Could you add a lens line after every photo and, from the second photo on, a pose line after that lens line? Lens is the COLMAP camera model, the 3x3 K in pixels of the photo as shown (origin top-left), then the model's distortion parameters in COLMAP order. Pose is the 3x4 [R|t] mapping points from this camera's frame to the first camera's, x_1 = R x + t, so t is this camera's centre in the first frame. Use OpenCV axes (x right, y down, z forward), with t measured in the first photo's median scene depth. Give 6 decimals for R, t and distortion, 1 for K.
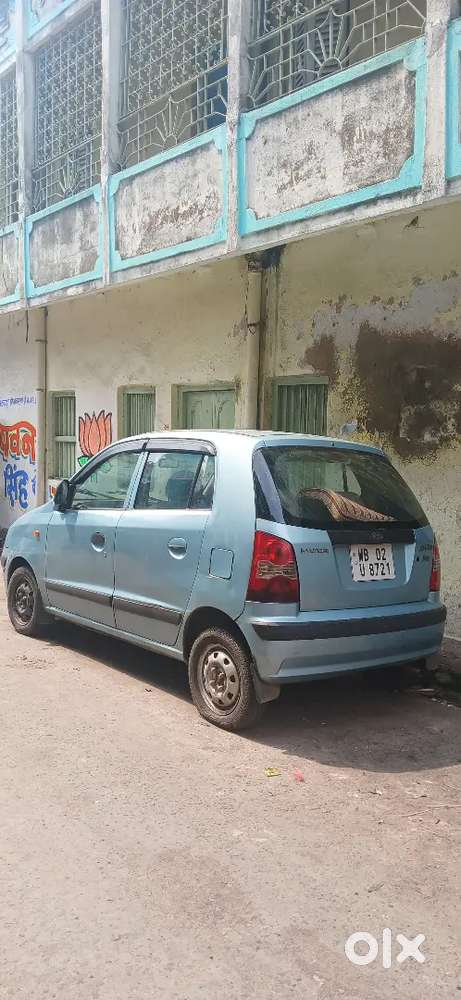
lens RADIAL K [[779.1, 0, 226.5], [0, 779.1, 485.1], [0, 0, 1]] dist [0.070726, -0.161879]
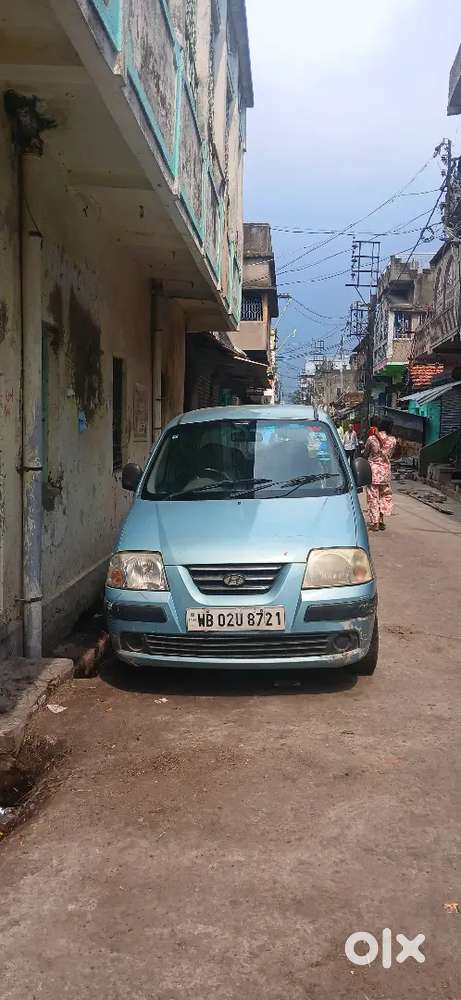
lens RADIAL K [[779.1, 0, 211.9], [0, 779.1, 500.0], [0, 0, 1]] dist [0.070726, -0.161879]
pose [[-0.713176, -0.098429, 0.694040, -0.727221], [0.014477, 0.987813, 0.154968, -0.102463], [-0.700835, 0.120567, -0.703060, 1.777329]]
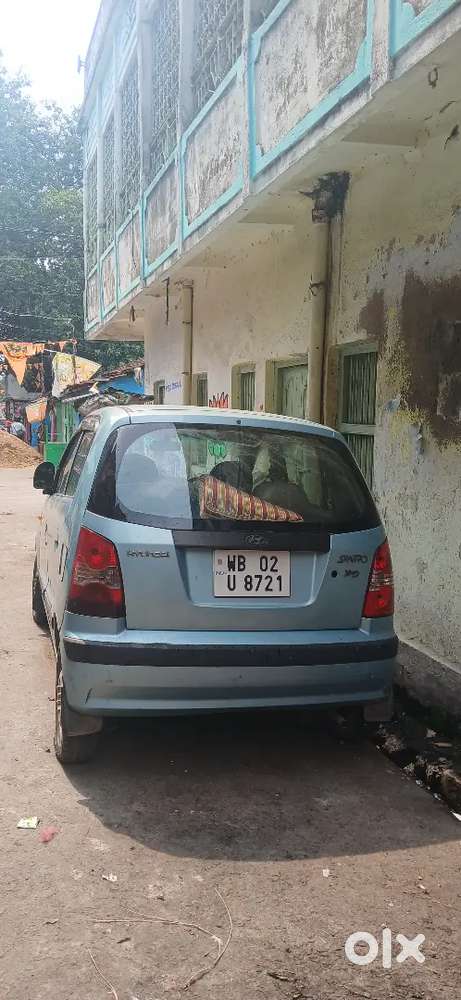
lens RADIAL K [[779.1, 0, 223.9], [0, 779.1, 485.3], [0, 0, 1]] dist [0.070726, -0.161879]
pose [[0.920578, 0.029178, -0.389468, 0.354548], [-0.023259, 0.999531, 0.019906, -0.002408], [0.389866, -0.009267, 0.920825, 0.217026]]
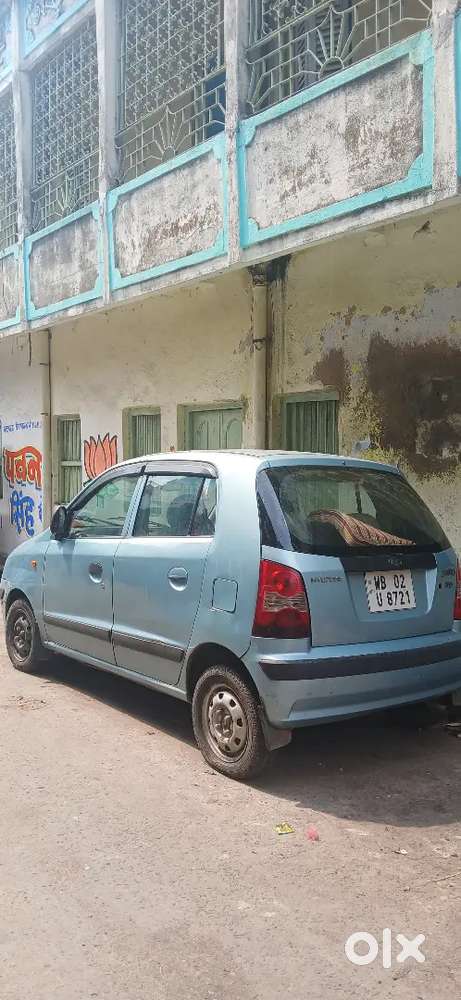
lens RADIAL K [[779.1, 0, 224.5], [0, 779.1, 484.8], [0, 0, 1]] dist [0.070726, -0.161879]
pose [[0.999510, -0.021439, -0.022794, 0.012386], [0.020804, 0.999400, -0.027709, -0.002994], [0.023374, 0.027221, 0.999356, 0.057951]]
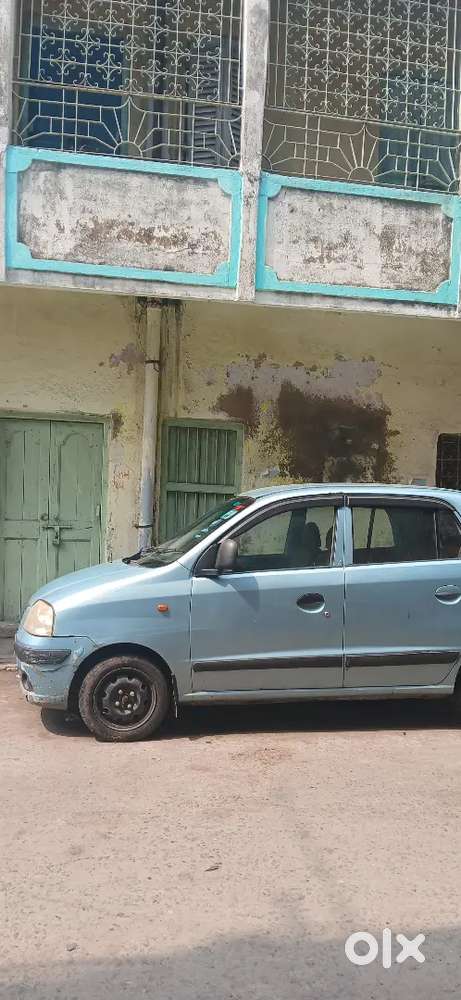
lens RADIAL K [[779.1, 0, 224.8], [0, 779.1, 485.5], [0, 0, 1]] dist [0.070726, -0.161879]
pose [[0.499478, -0.019817, 0.866100, -0.959672], [0.021726, 0.999710, 0.010345, -0.077129], [-0.866054, 0.013649, 0.499764, 0.566088]]
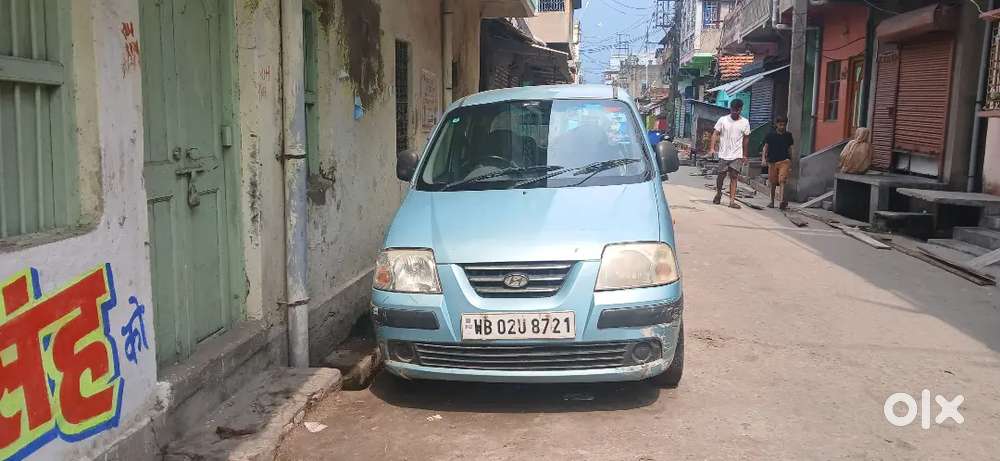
lens RADIAL K [[779.1, 0, 501.1], [0, 779.1, 231.9], [0, 0, 1]] dist [0.070726, -0.161879]
pose [[-0.699538, -0.123664, 0.703814, -0.672615], [0.022209, 0.980674, 0.194385, -0.076428], [-0.714251, 0.151611, -0.683272, 1.692096]]
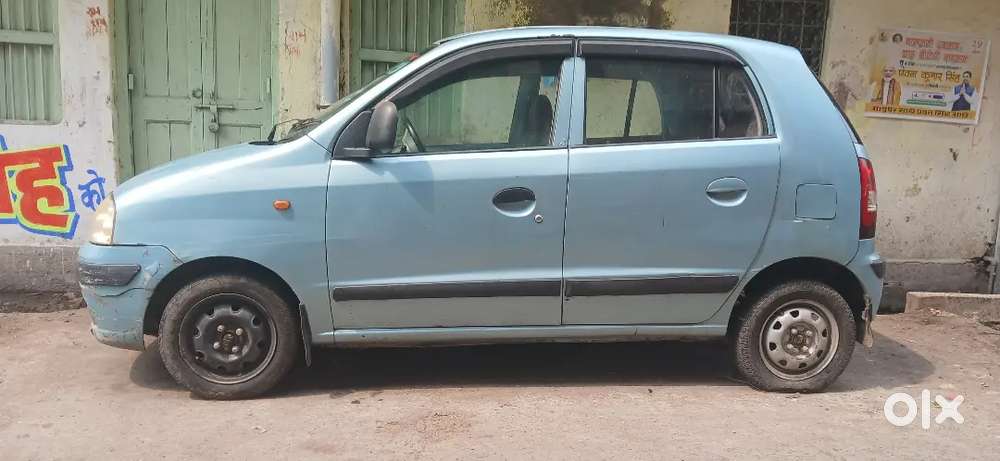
lens RADIAL K [[779.1, 0, 502.8], [0, 779.1, 223.8], [0, 0, 1]] dist [0.070726, -0.161879]
pose [[0.527440, -0.139897, 0.837995, -0.642705], [0.015018, 0.987731, 0.155442, -0.006840], [-0.849460, -0.069402, 0.523069, 0.626692]]
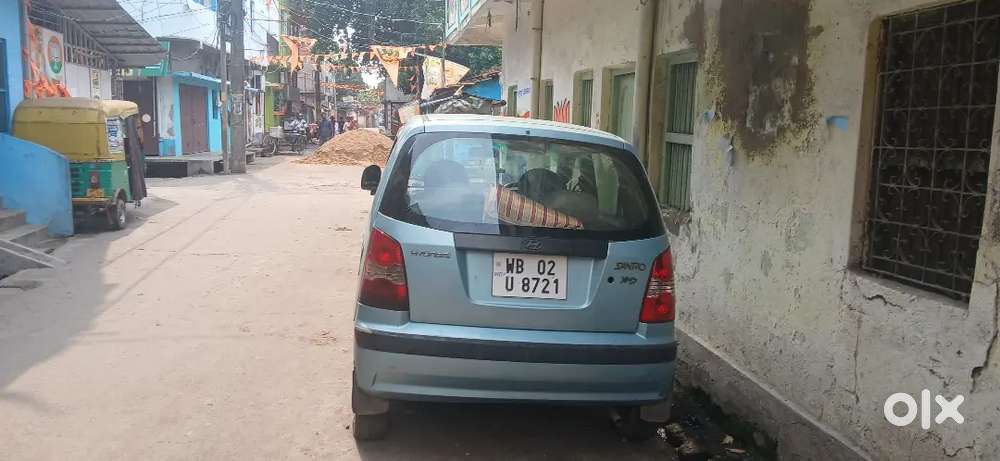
lens RADIAL K [[779.1, 0, 493.8], [0, 779.1, 224.2], [0, 0, 1]] dist [0.070726, -0.161879]
pose [[0.857199, 0.075215, -0.509463, 0.439278], [-0.045627, 0.996479, 0.070345, -0.009028], [0.512960, -0.037054, 0.857612, 0.215313]]
